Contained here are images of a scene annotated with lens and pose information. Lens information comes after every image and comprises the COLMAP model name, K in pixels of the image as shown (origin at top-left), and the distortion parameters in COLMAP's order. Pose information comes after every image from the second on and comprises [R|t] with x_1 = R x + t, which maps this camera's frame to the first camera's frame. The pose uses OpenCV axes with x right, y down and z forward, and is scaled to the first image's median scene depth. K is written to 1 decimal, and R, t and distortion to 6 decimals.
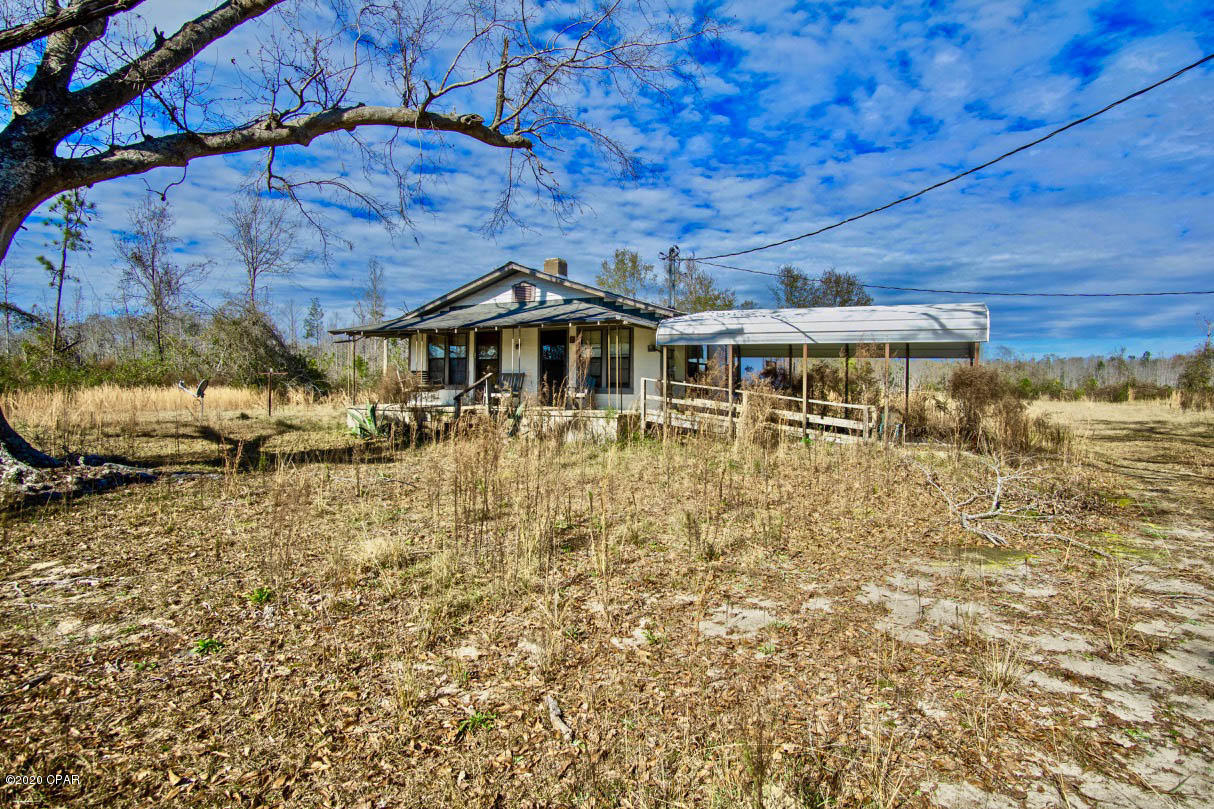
lens RADIAL K [[641.4, 0, 605.0], [0, 641.4, 400.3], [0, 0, 1]] dist [-0.025803, 0.000837]
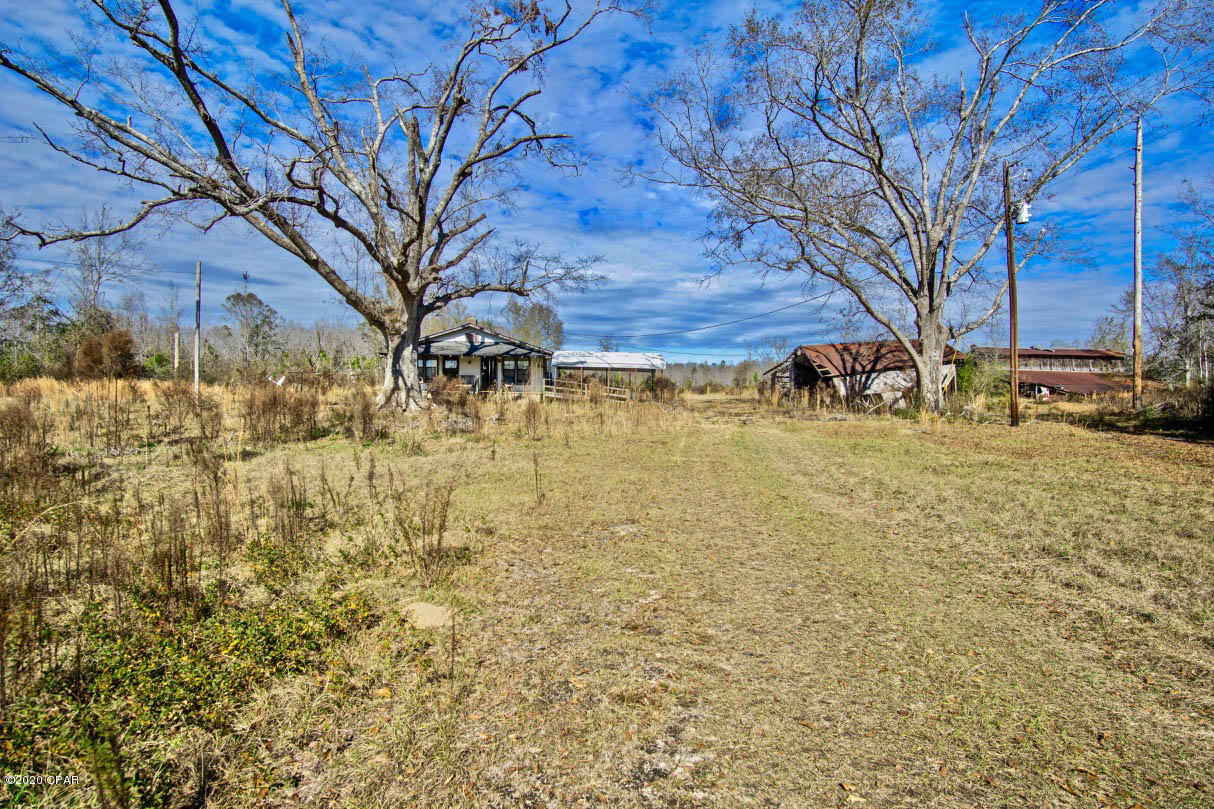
lens RADIAL K [[641.4, 0, 606.6], [0, 641.4, 401.6], [0, 0, 1]] dist [-0.025803, 0.000837]
pose [[0.863379, -0.008279, 0.504488, -0.827695], [0.006342, 0.999964, 0.005556, 0.035540], [-0.504516, -0.001597, 0.863401, -1.068774]]
